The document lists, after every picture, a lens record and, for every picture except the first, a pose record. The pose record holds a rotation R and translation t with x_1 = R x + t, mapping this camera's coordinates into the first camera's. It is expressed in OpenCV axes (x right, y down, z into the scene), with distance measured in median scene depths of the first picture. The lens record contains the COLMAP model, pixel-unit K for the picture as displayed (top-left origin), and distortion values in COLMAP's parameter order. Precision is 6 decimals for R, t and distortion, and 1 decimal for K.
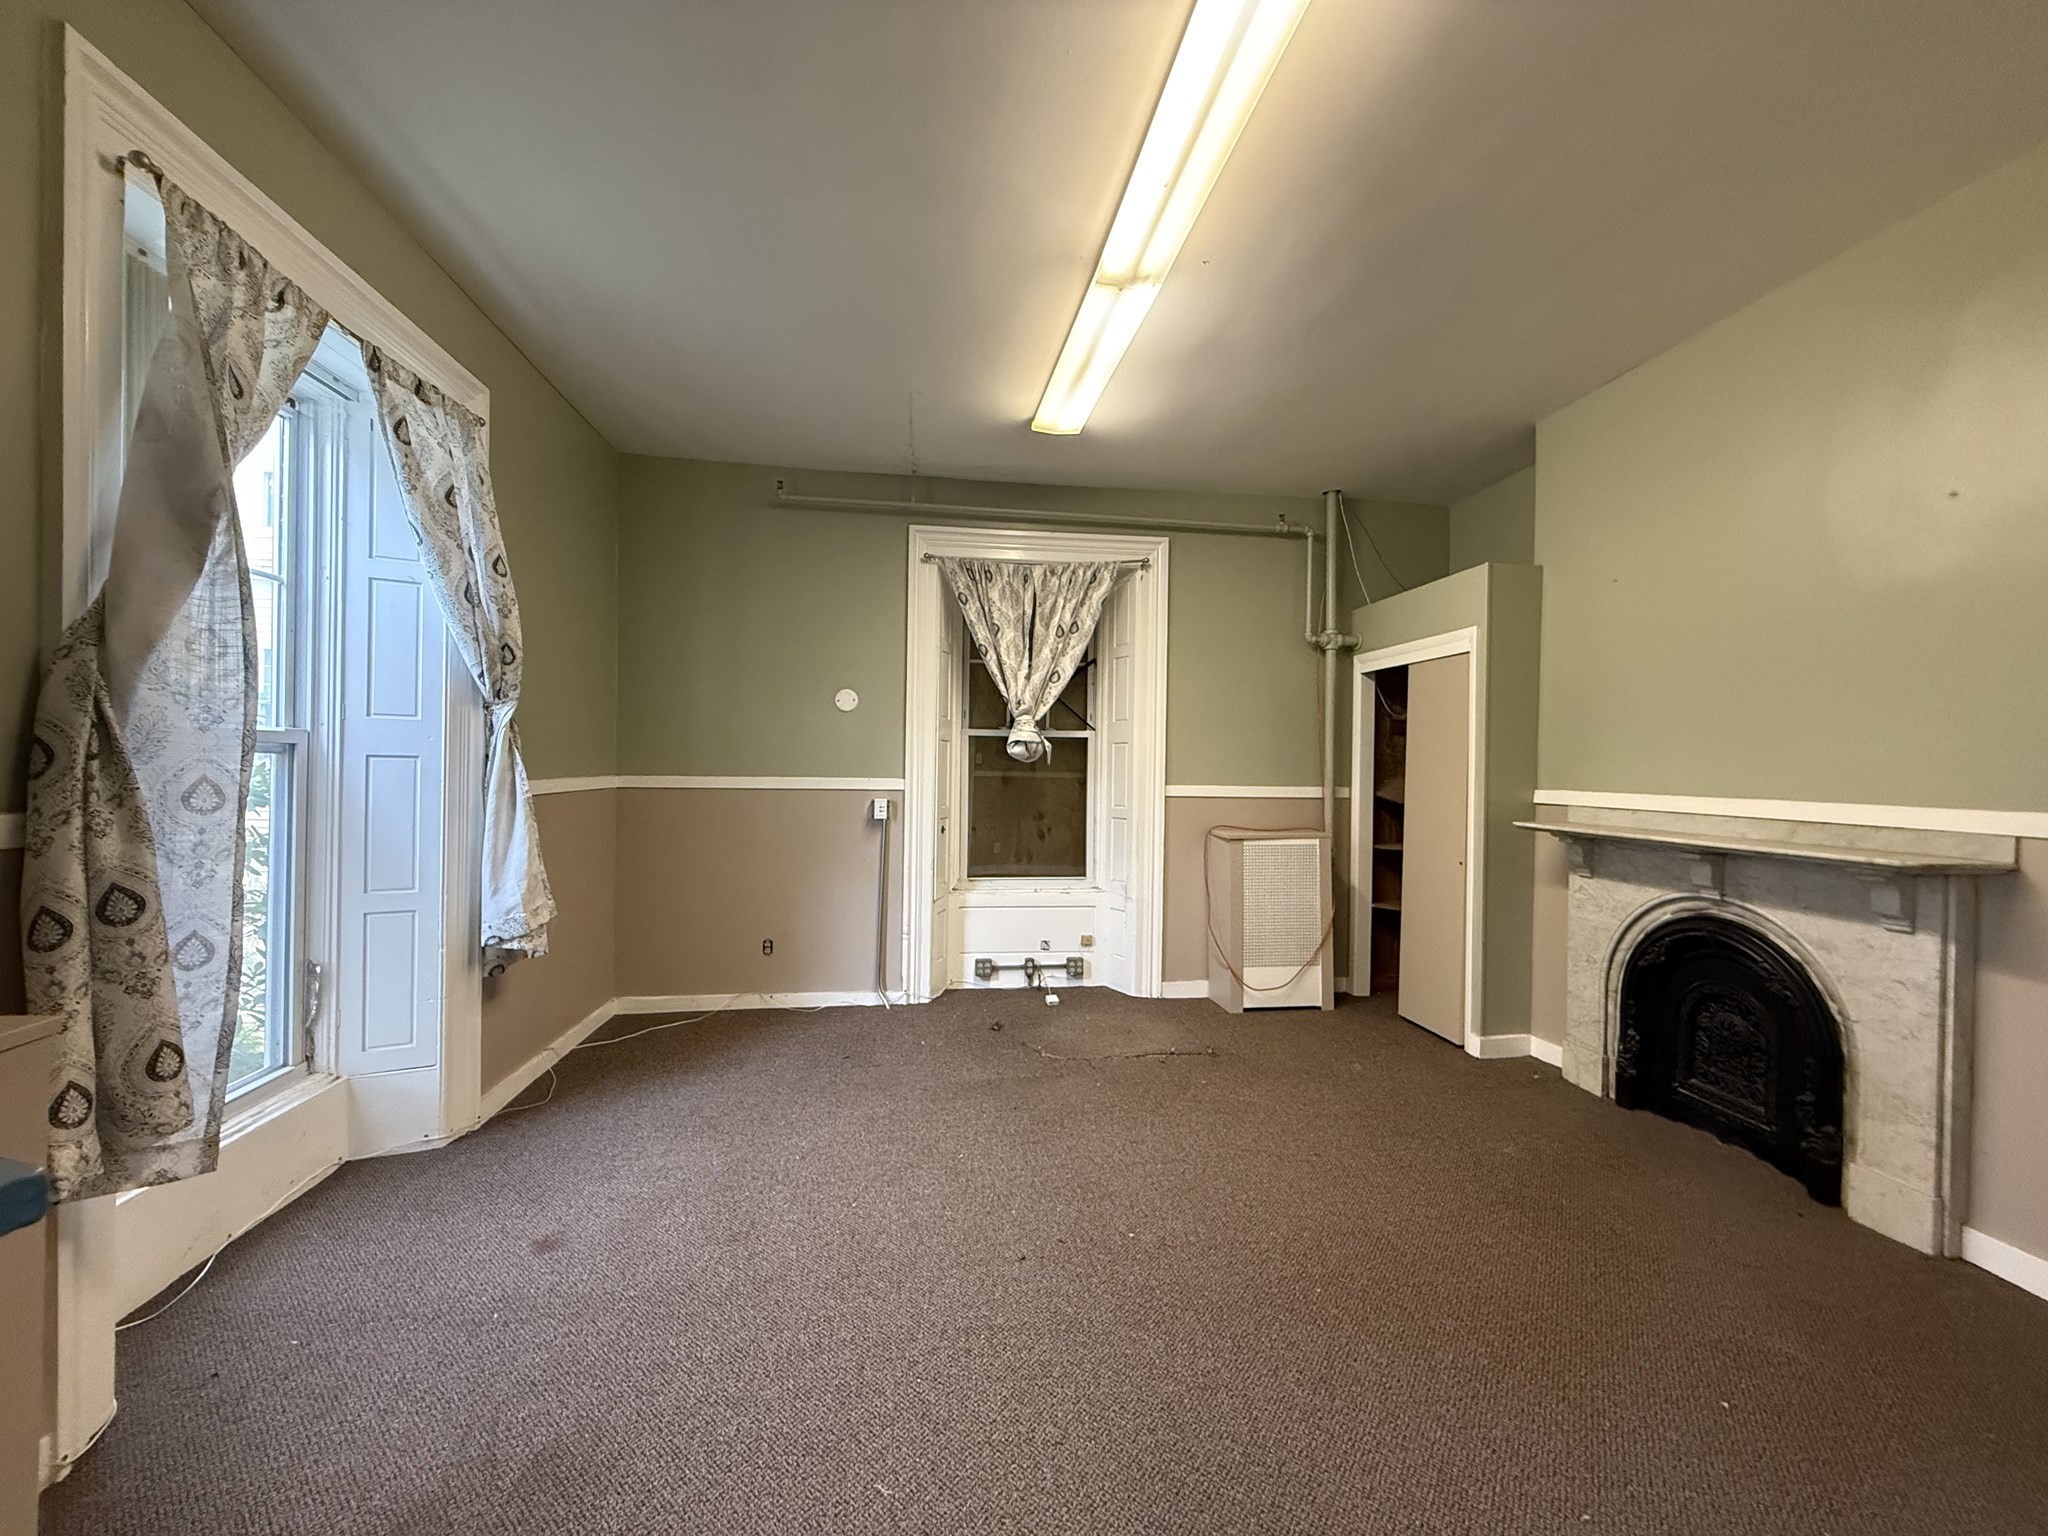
lens RADIAL K [[820.5, 0, 1008.9], [0, 820.5, 769.6], [0, 0, 1]] dist [-0.001410, -0.000008]
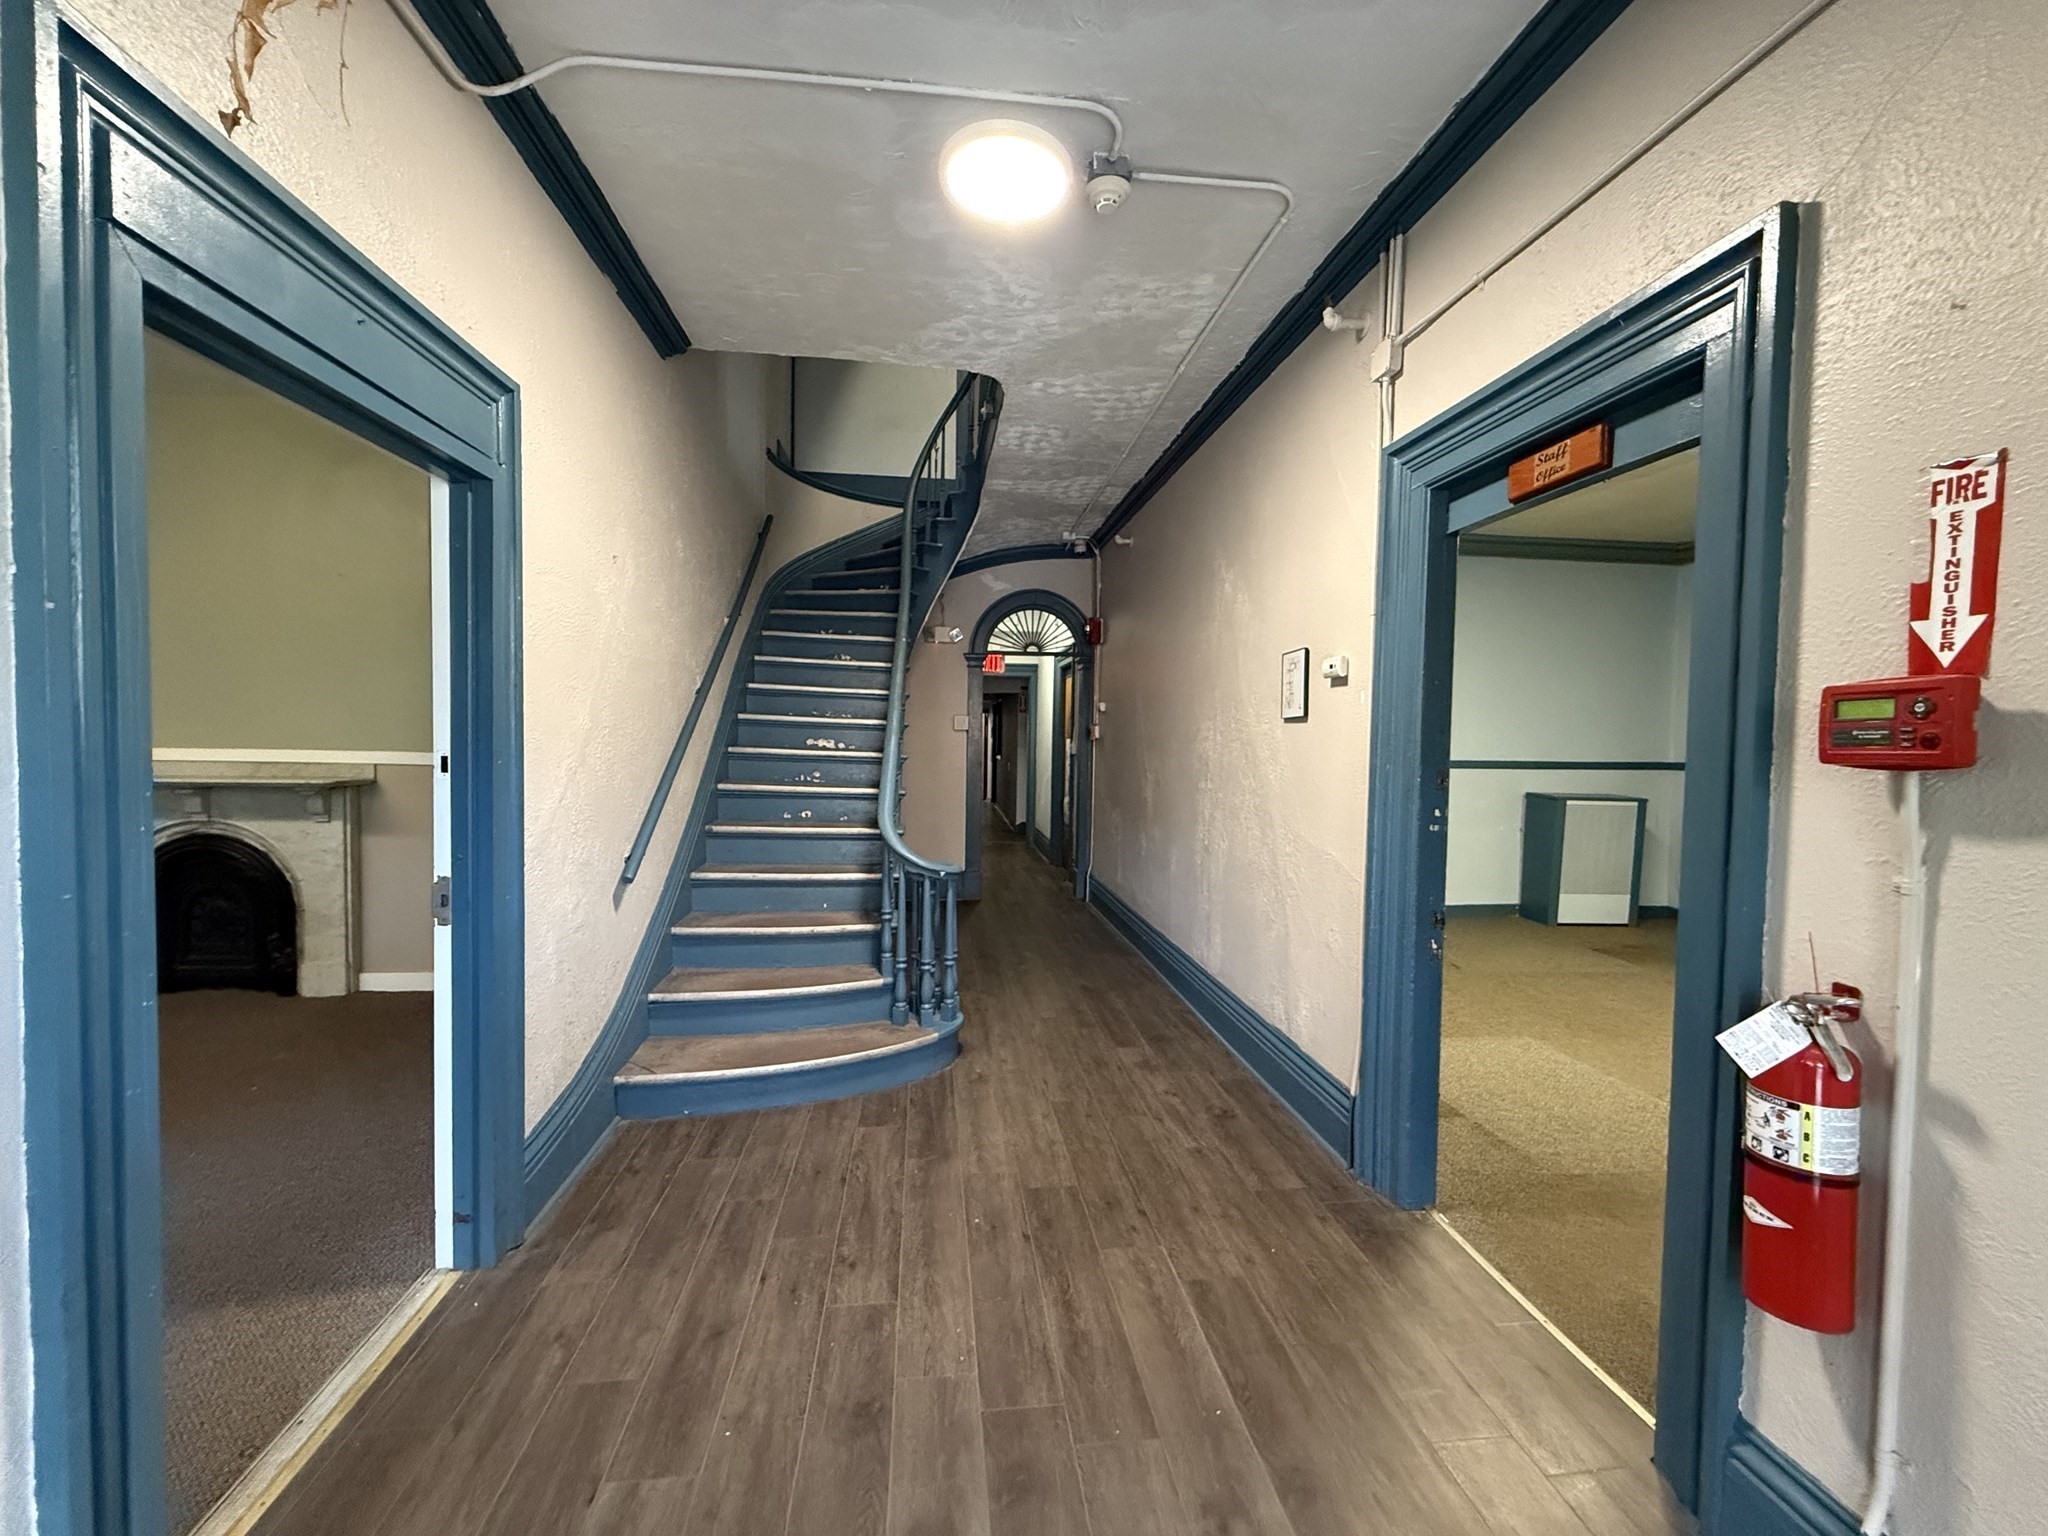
lens RADIAL K [[820.5, 0, 1006.6], [0, 820.5, 766.9], [0, 0, 1]] dist [-0.001410, -0.000008]
pose [[0.024094, -0.053818, 0.998260, -0.616602], [-0.010231, 0.998484, 0.054077, -0.028574], [-0.999657, -0.011516, 0.023507, -0.497296]]
